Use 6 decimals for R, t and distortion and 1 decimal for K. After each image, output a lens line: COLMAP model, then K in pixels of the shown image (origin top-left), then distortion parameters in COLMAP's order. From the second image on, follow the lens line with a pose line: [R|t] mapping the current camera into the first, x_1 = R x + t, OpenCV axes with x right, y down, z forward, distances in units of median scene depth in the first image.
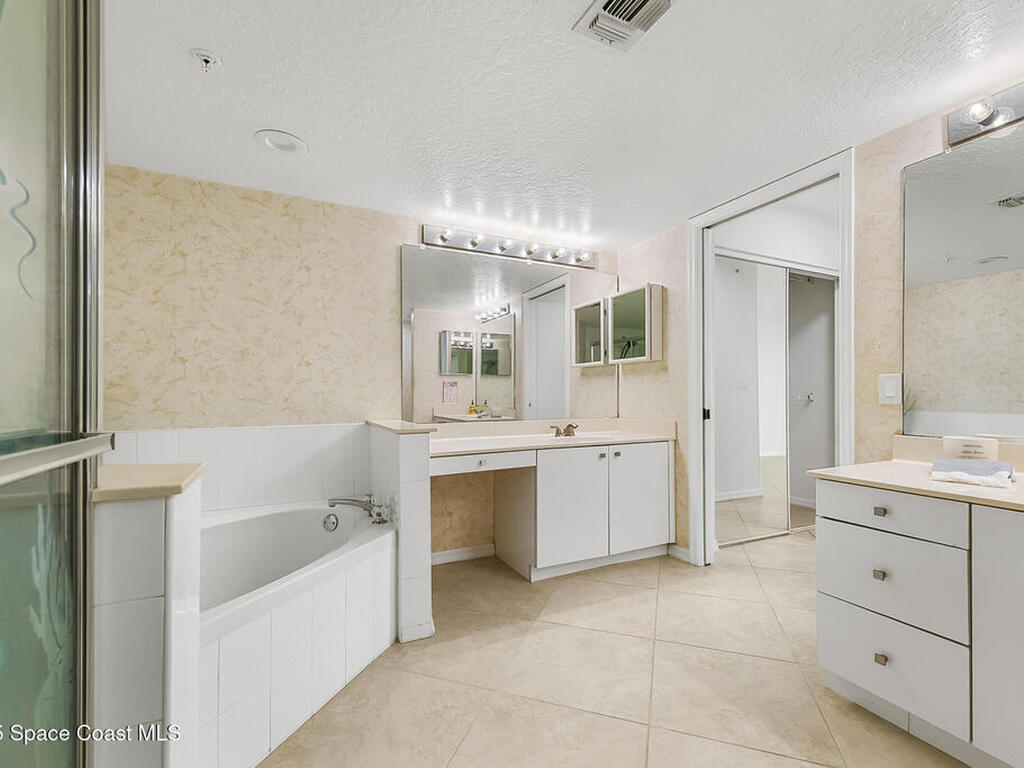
lens RADIAL K [[449.4, 0, 513.1], [0, 449.4, 393.4], [0, 0, 1]] dist [0.002716, 0.000225]
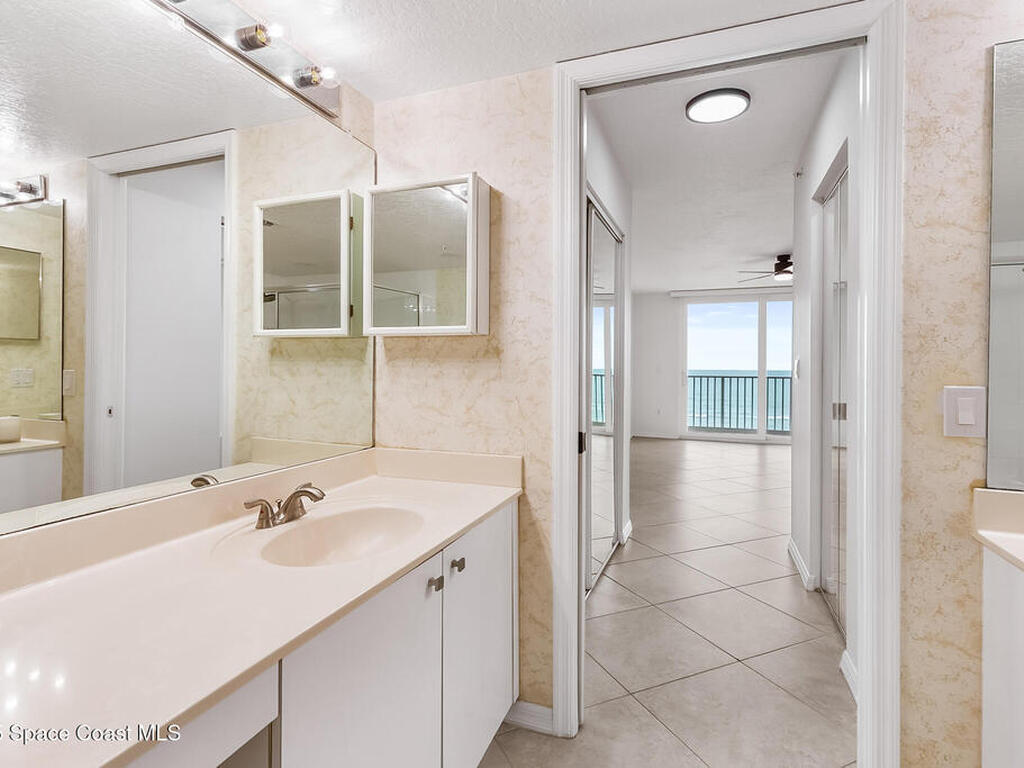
lens RADIAL K [[521.3, 0, 514.2], [0, 521.3, 373.5], [0, 0, 1]] dist [0.002529, 0.000581]
pose [[0.725288, 0.003450, 0.688437, -0.042692], [-0.011856, 0.999902, 0.007481, -0.031786], [-0.688344, -0.013588, 0.725258, 0.501721]]
